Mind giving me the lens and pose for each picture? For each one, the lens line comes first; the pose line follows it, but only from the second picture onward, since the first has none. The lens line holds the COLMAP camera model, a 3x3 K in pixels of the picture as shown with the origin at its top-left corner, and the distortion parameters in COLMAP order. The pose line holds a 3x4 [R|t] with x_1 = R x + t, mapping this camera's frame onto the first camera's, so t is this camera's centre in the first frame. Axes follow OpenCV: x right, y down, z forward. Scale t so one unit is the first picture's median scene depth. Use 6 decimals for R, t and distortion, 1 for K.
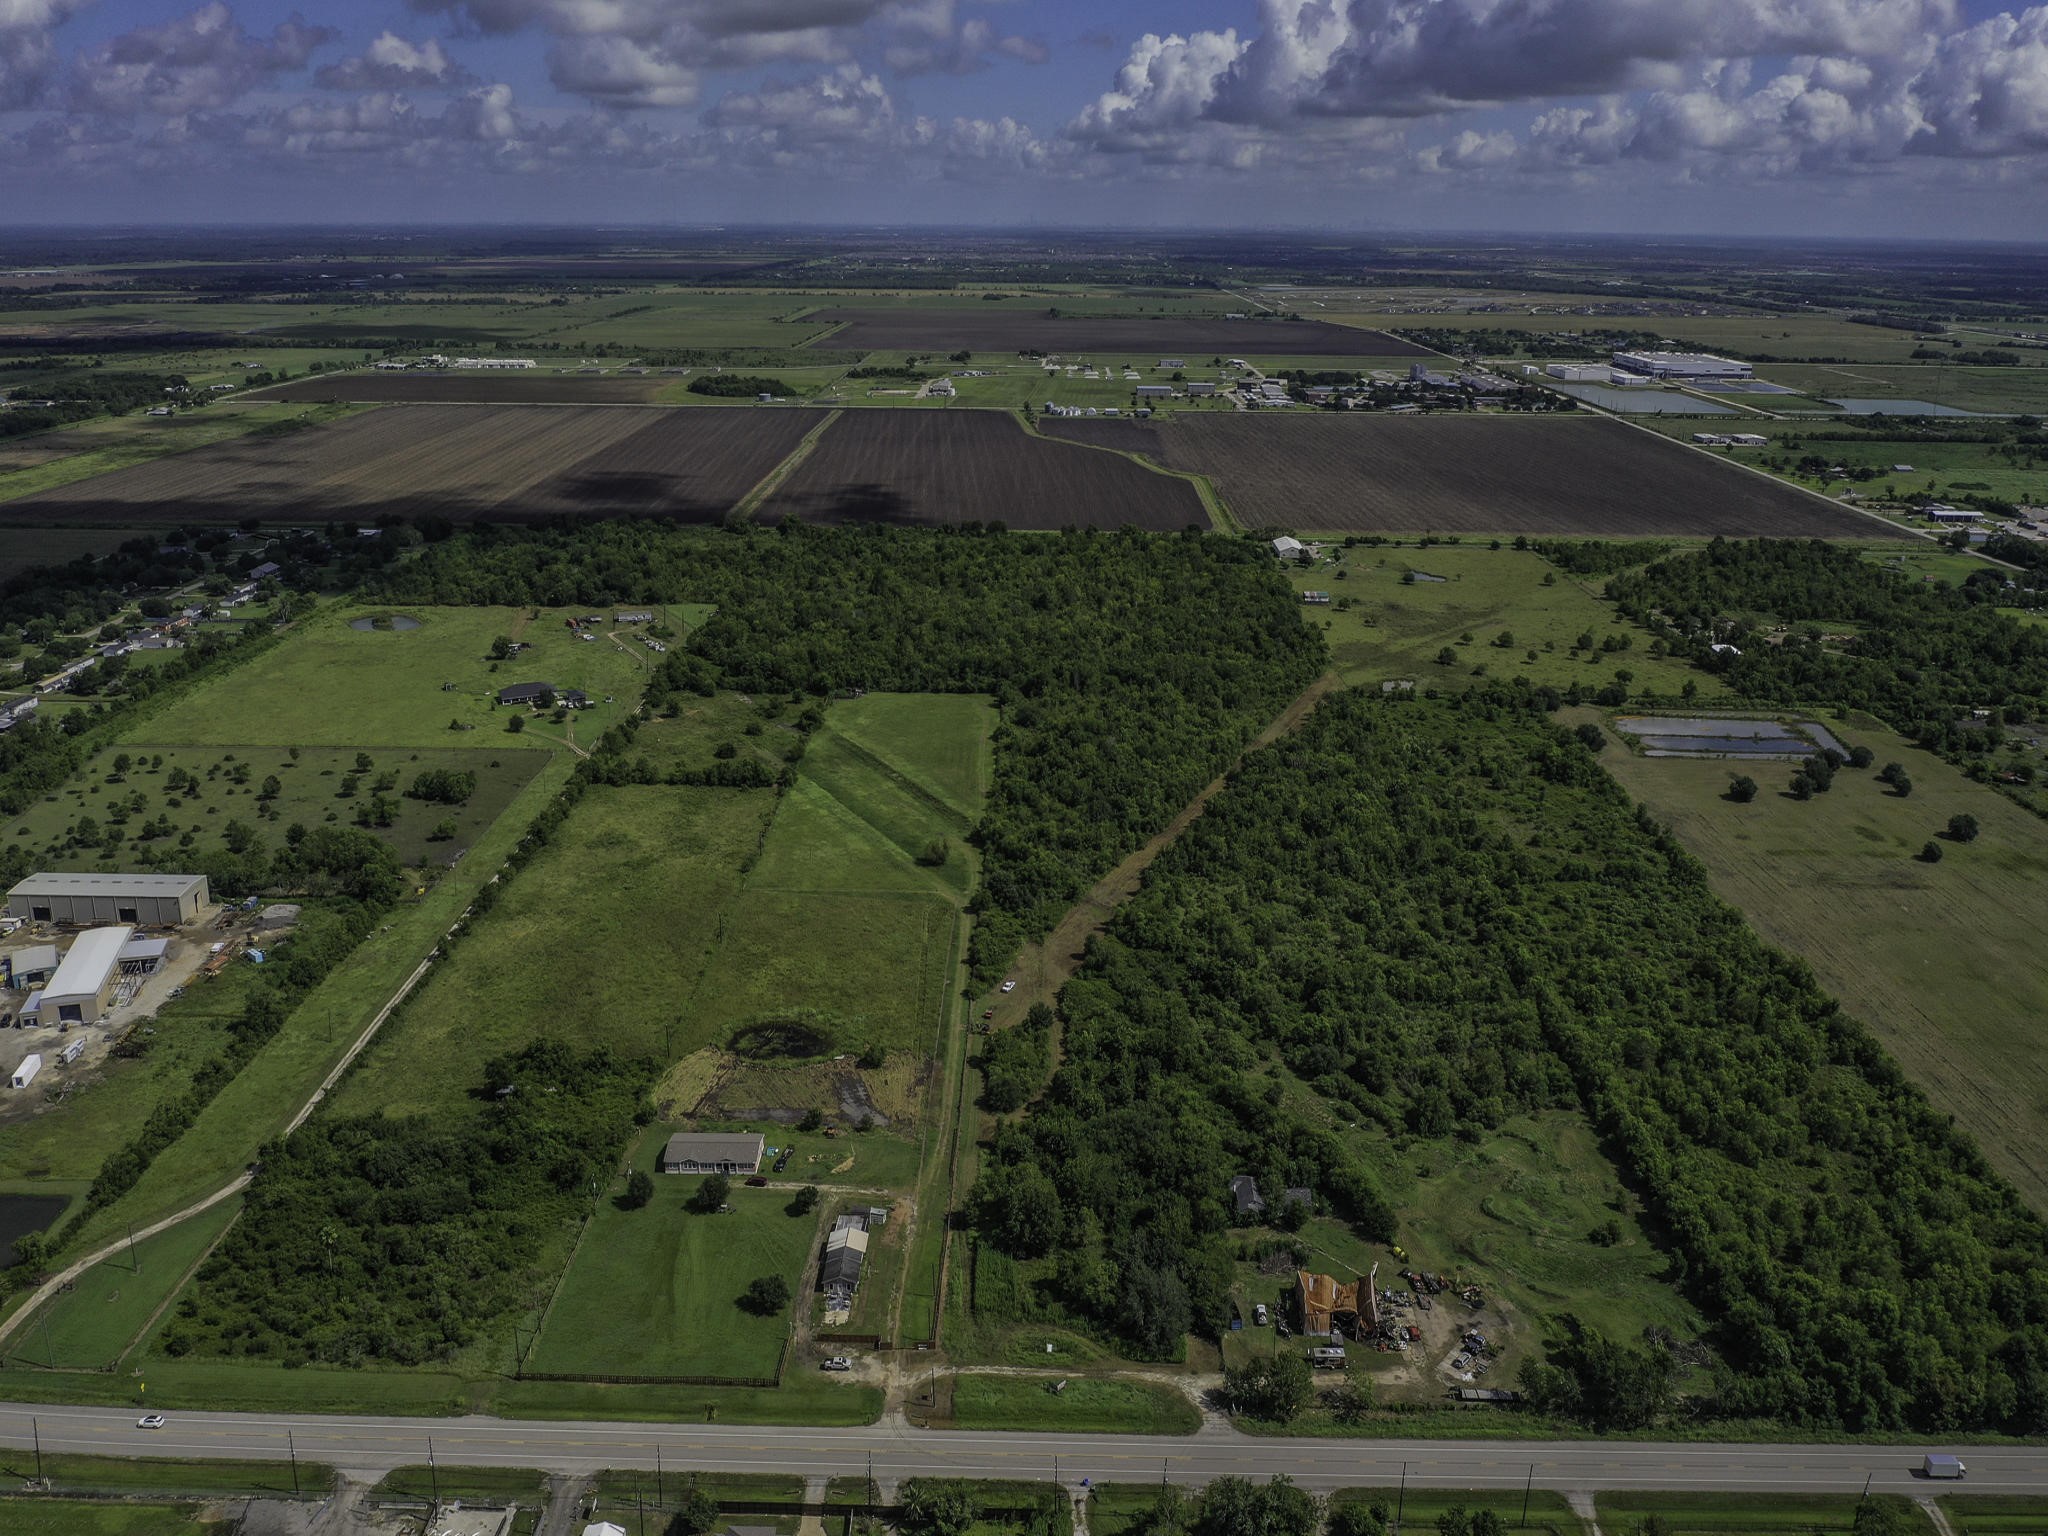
lens RADIAL K [[1558.9, 0, 1012.4], [0, 1558.9, 764.9], [0, 0, 1]] dist [-0.013635, -0.005688]
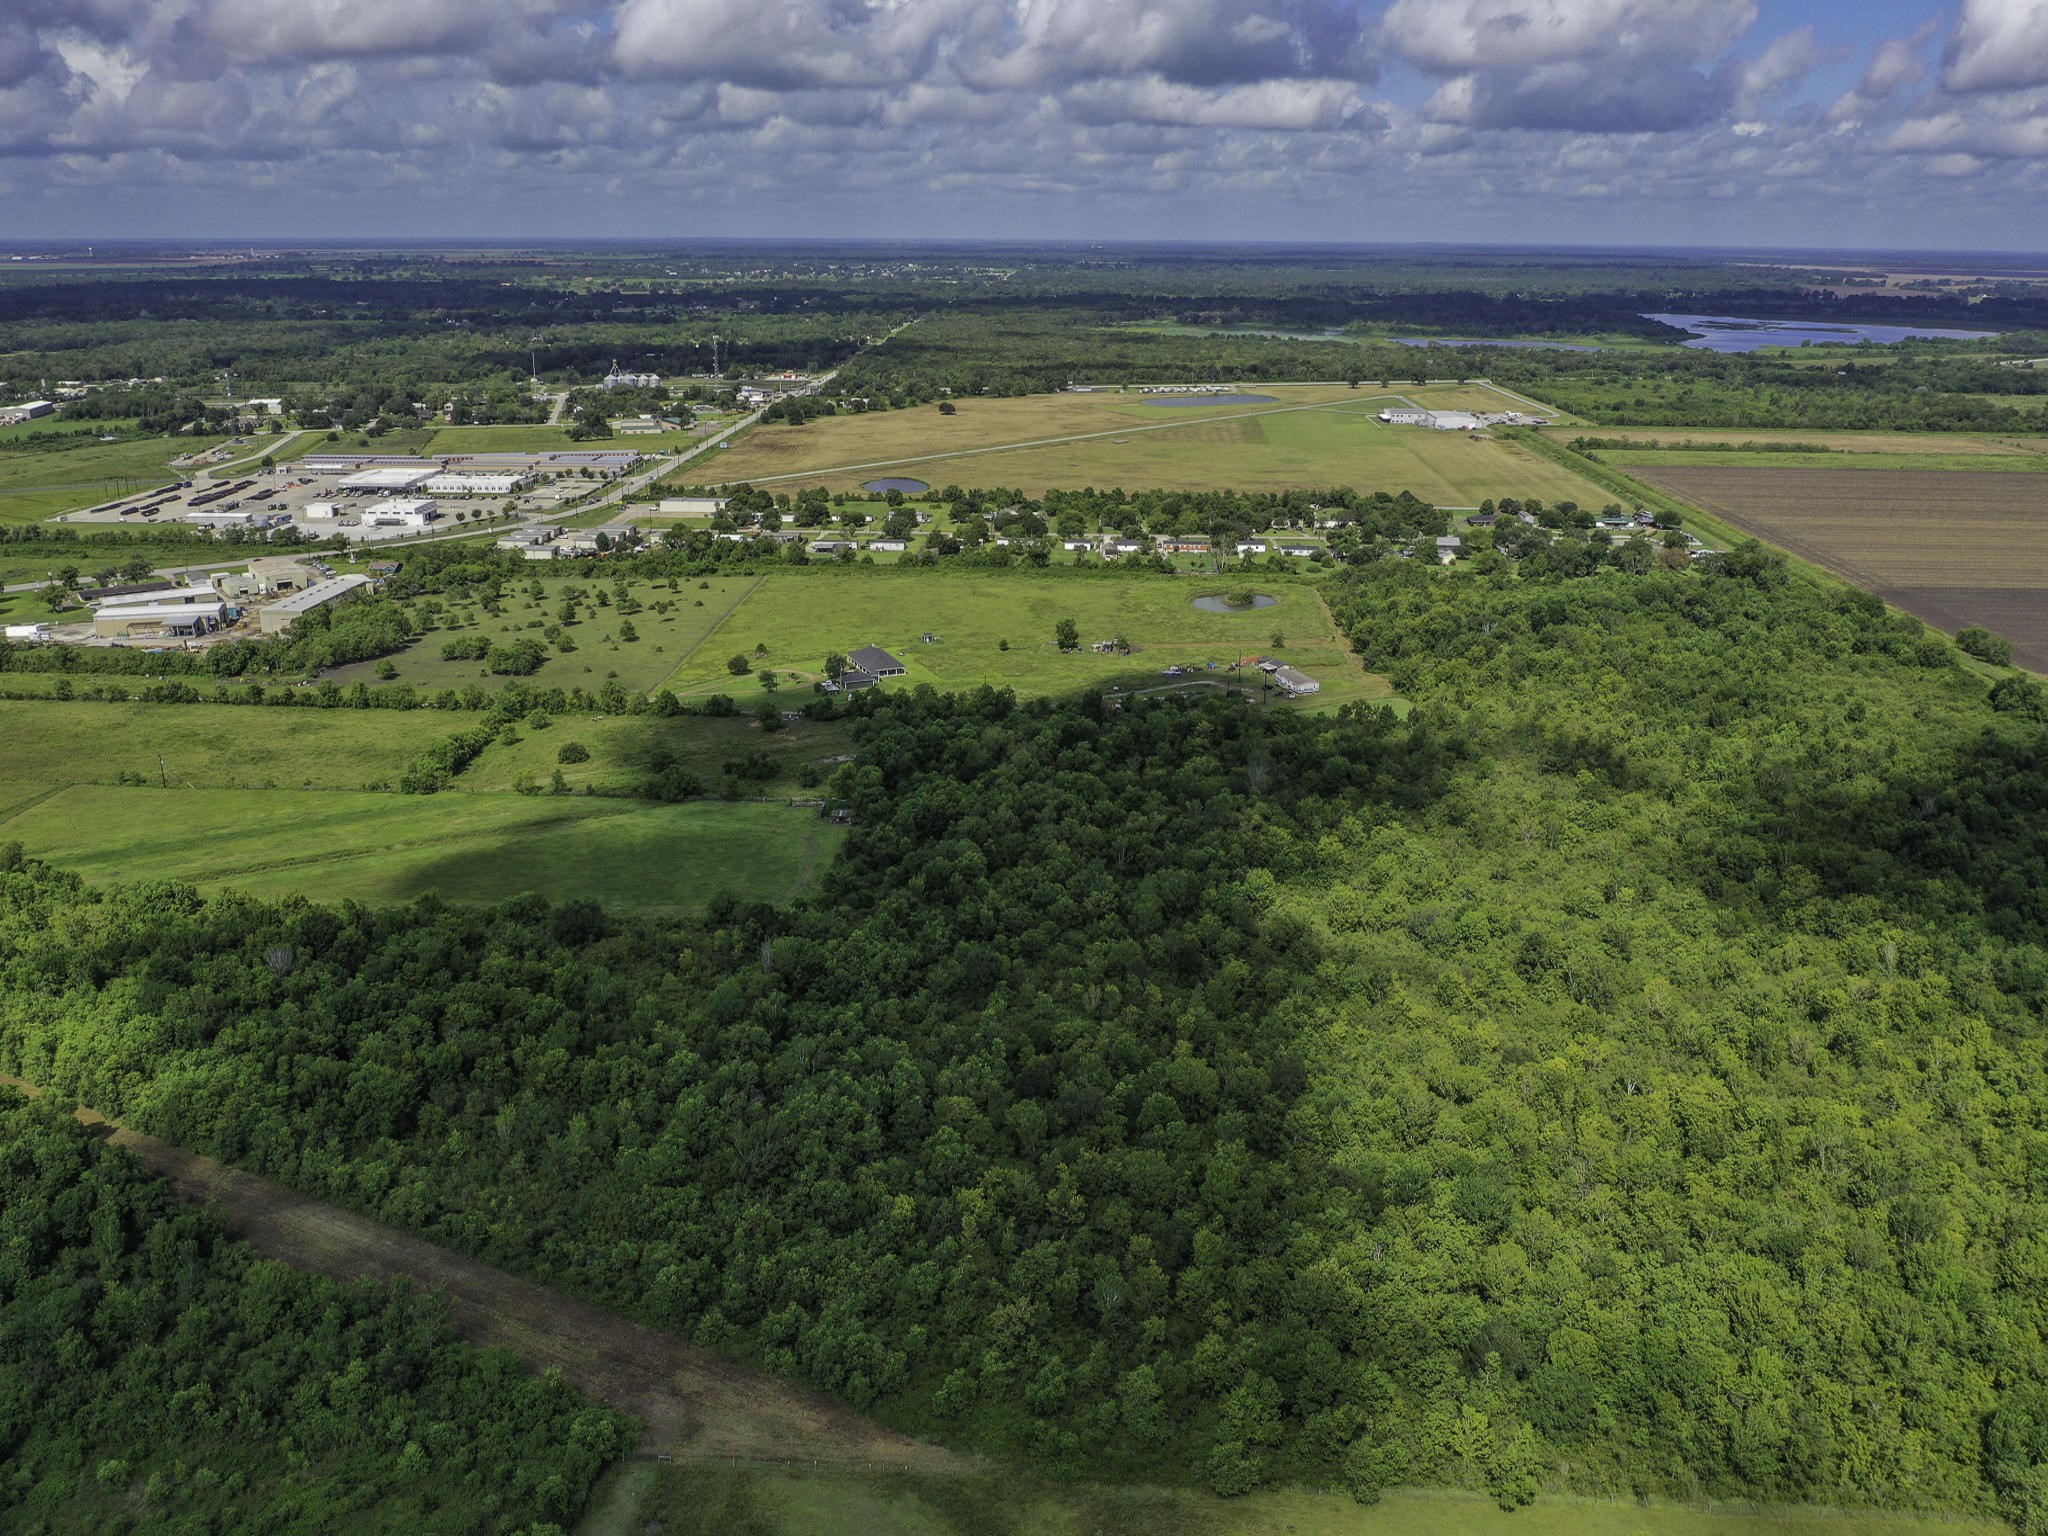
lens RADIAL K [[1558.9, 0, 1012.4], [0, 1558.9, 764.9], [0, 0, 1]] dist [-0.013635, -0.005688]
pose [[-0.038829, 0.321109, -0.946246, 0.159580], [-0.335281, 0.887876, 0.315059, -0.097161], [0.941318, 0.329492, 0.073186, 0.371090]]
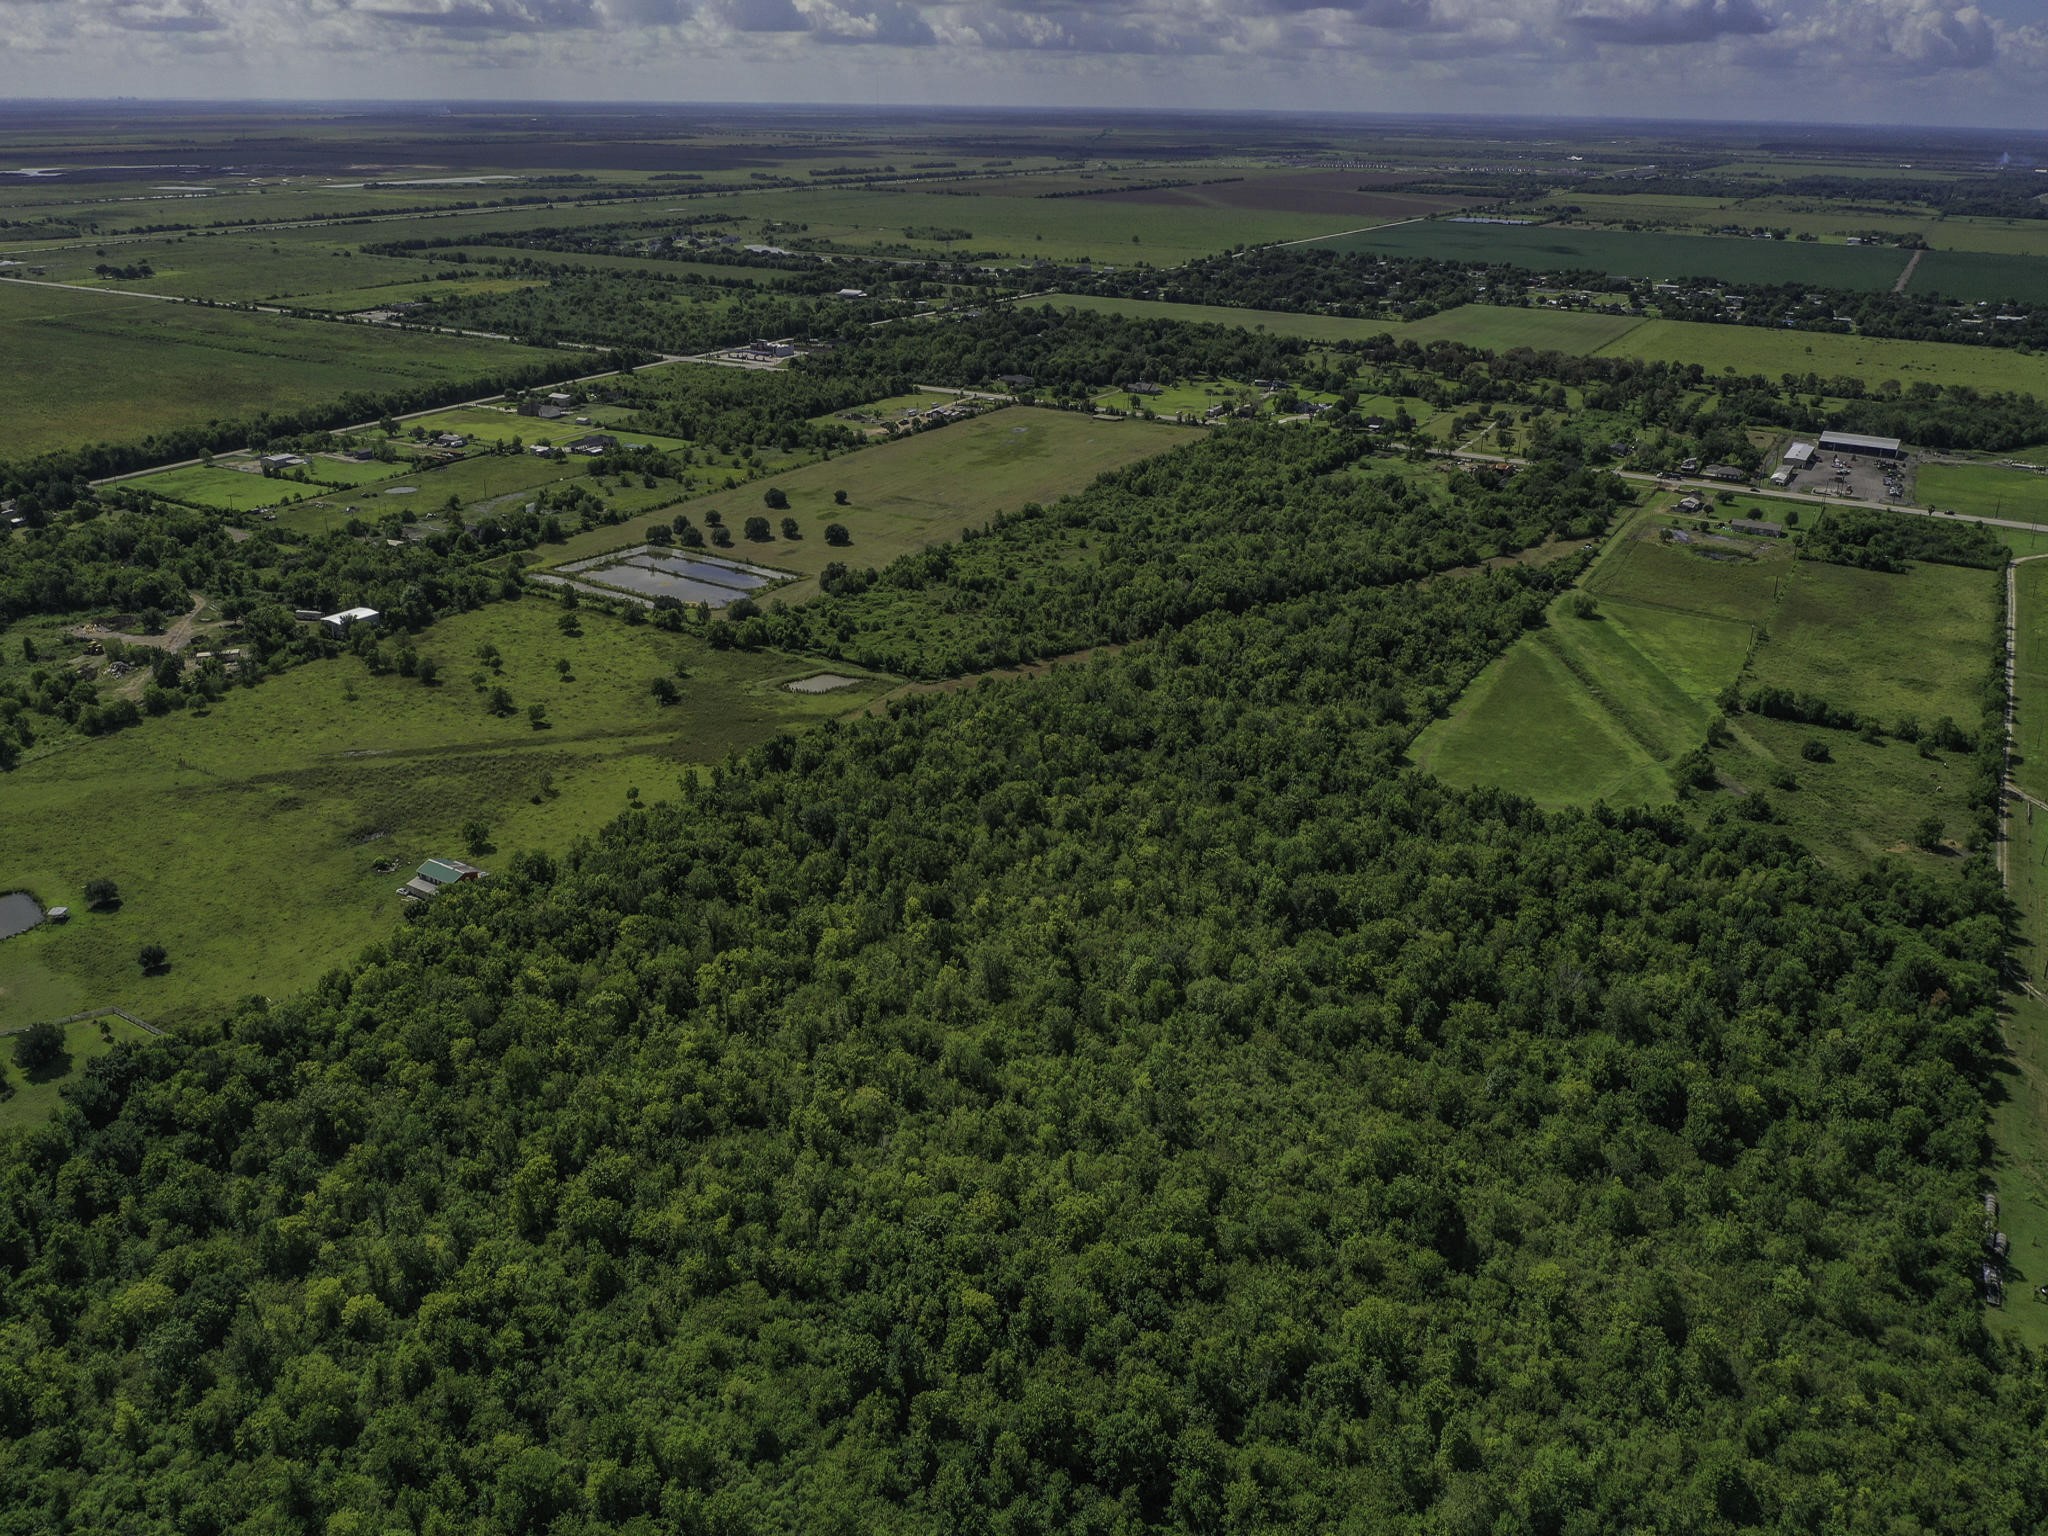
lens RADIAL K [[1558.9, 0, 1012.4], [0, 1558.9, 764.9], [0, 0, 1]] dist [-0.013635, -0.005688]
pose [[-0.866992, -0.217694, 0.448256, -0.059892], [0.146746, 0.748110, 0.647145, -0.178738], [-0.476225, 0.626849, -0.616660, 0.538053]]
